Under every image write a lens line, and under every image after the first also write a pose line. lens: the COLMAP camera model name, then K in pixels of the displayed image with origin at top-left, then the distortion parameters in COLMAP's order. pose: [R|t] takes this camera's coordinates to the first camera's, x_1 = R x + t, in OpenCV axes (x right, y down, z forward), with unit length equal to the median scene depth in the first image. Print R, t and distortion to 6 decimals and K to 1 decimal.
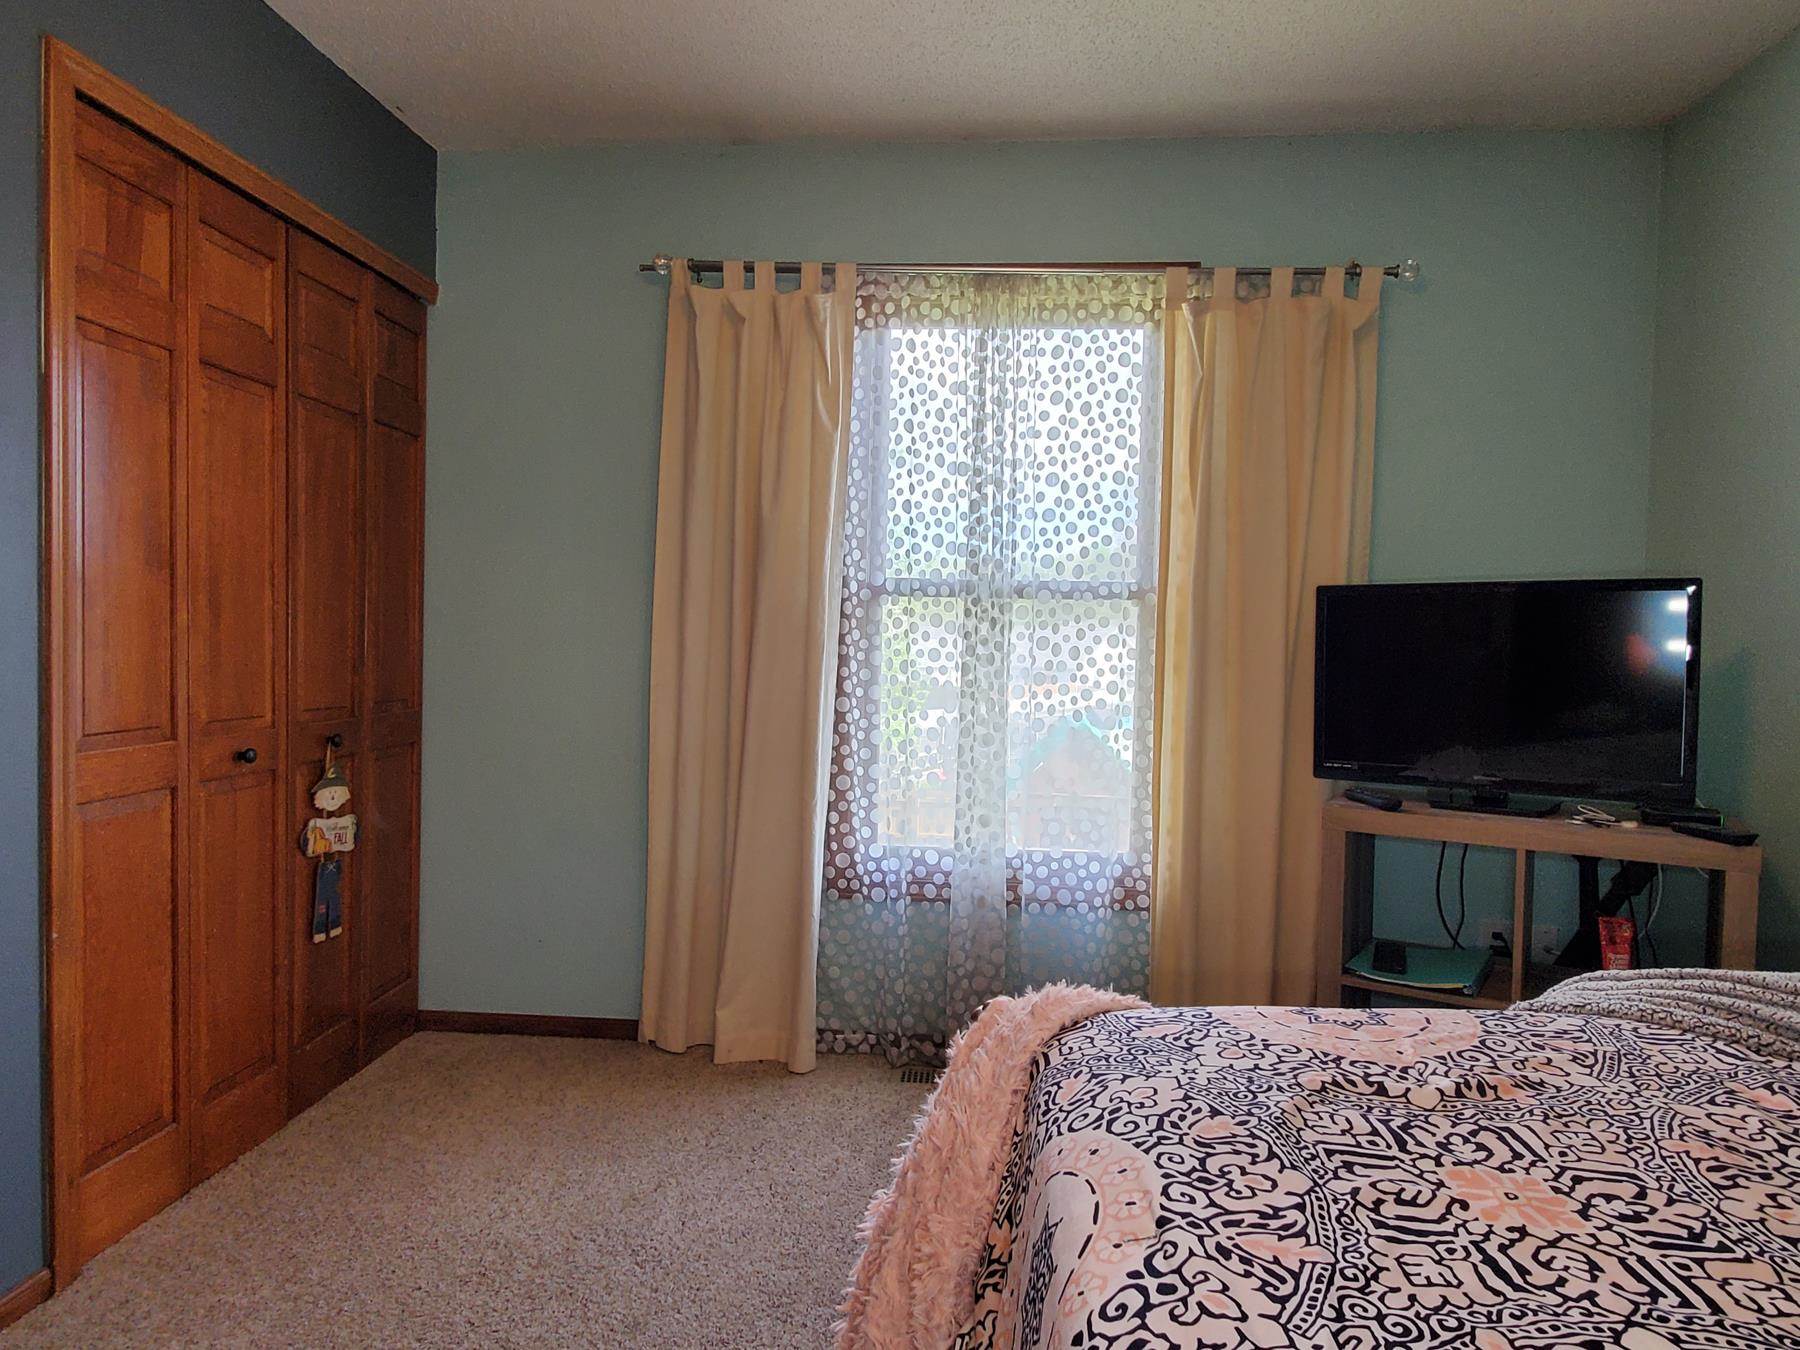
lens RADIAL K [[1098.0, 0, 900.0], [0, 1098.0, 675.0], [0, 0, 1]] dist [0.002827, -0.005948]
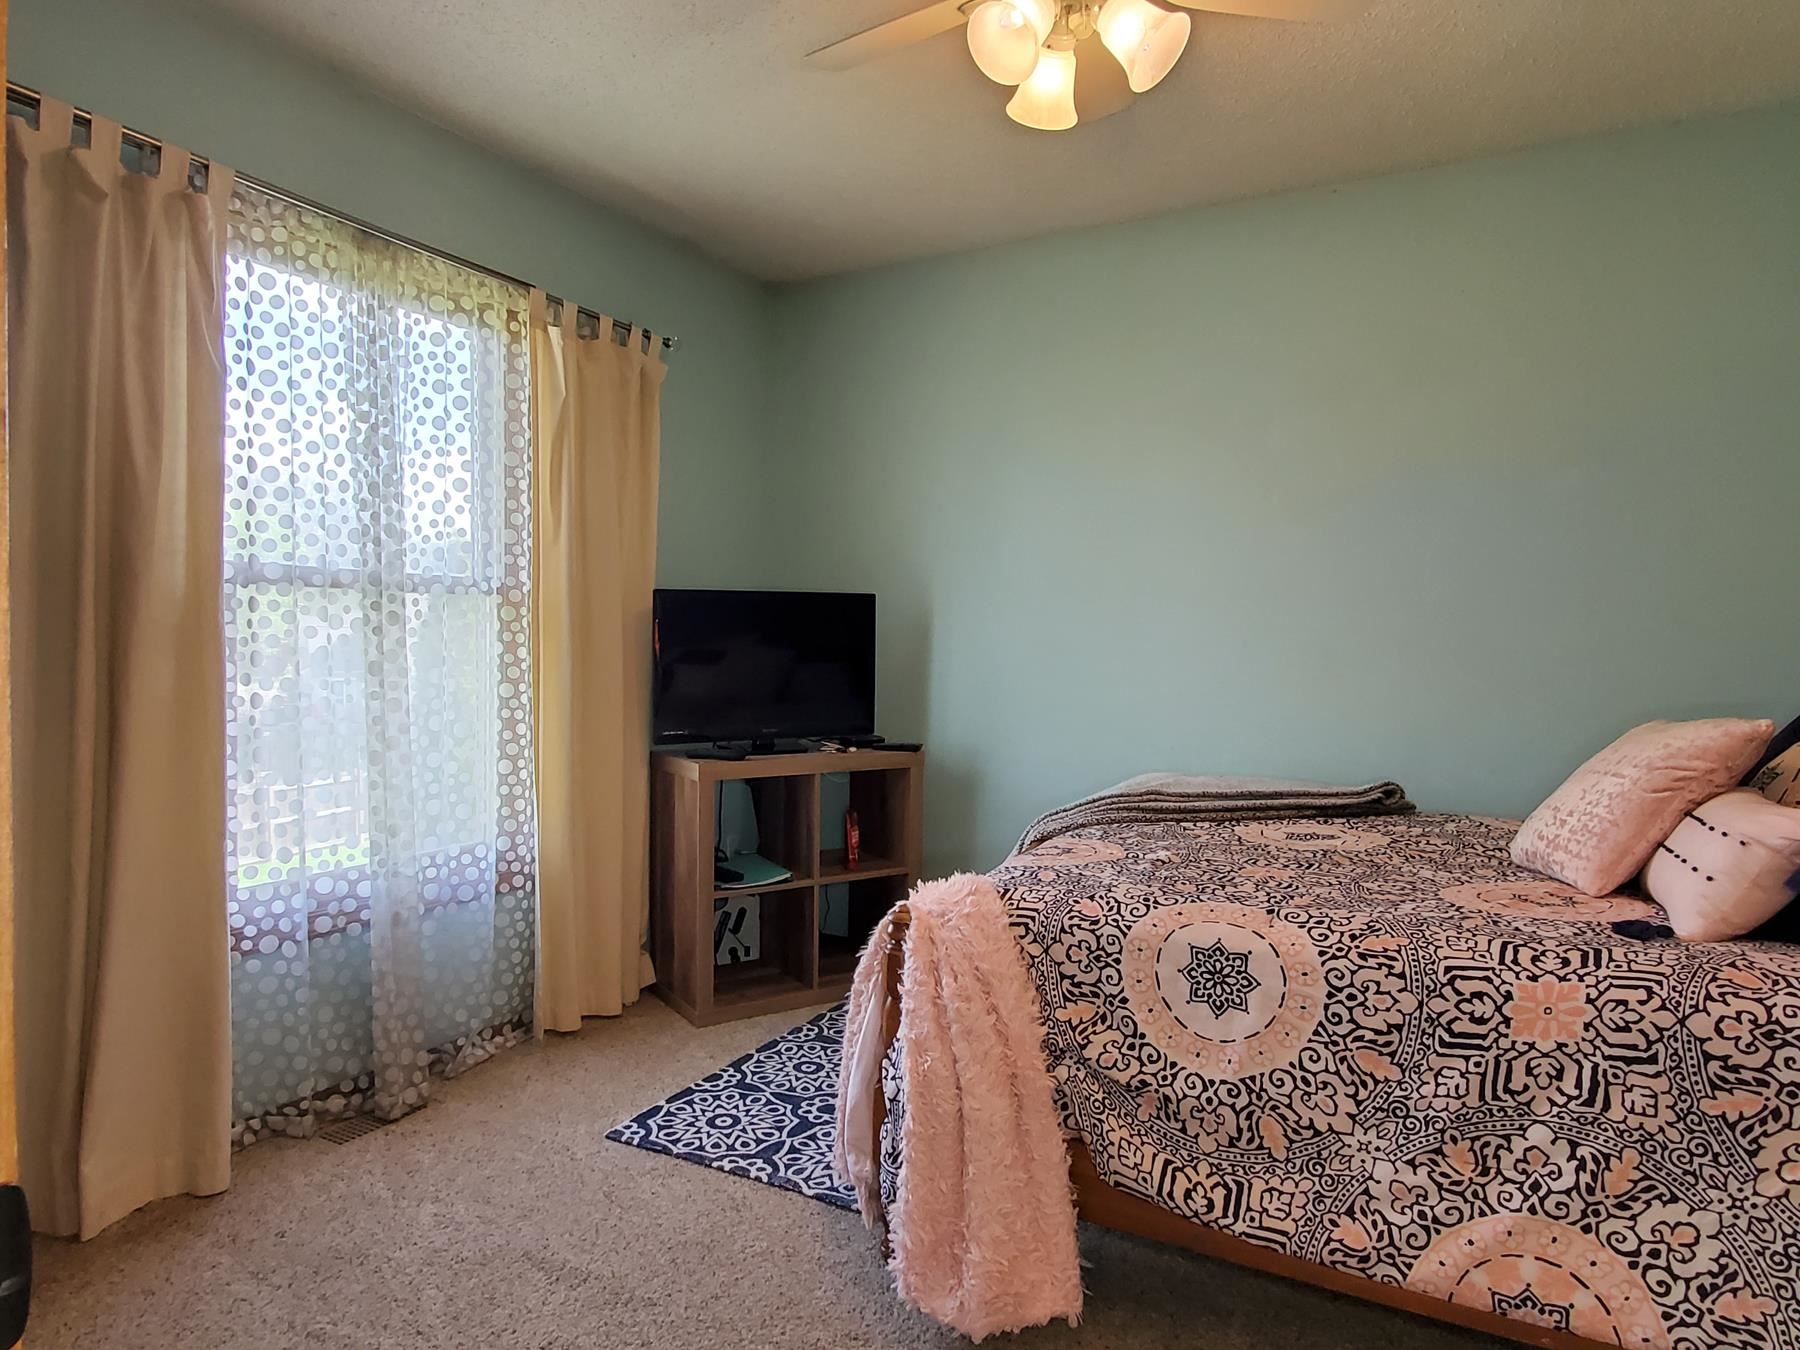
lens RADIAL K [[1098.0, 0, 900.0], [0, 1098.0, 675.0], [0, 0, 1]] dist [0.002827, -0.005948]
pose [[0.415361, -0.044826, 0.908552, -0.607726], [0.031833, 0.998890, 0.034730, -0.018429], [-0.909099, 0.014497, 0.416327, 0.231910]]
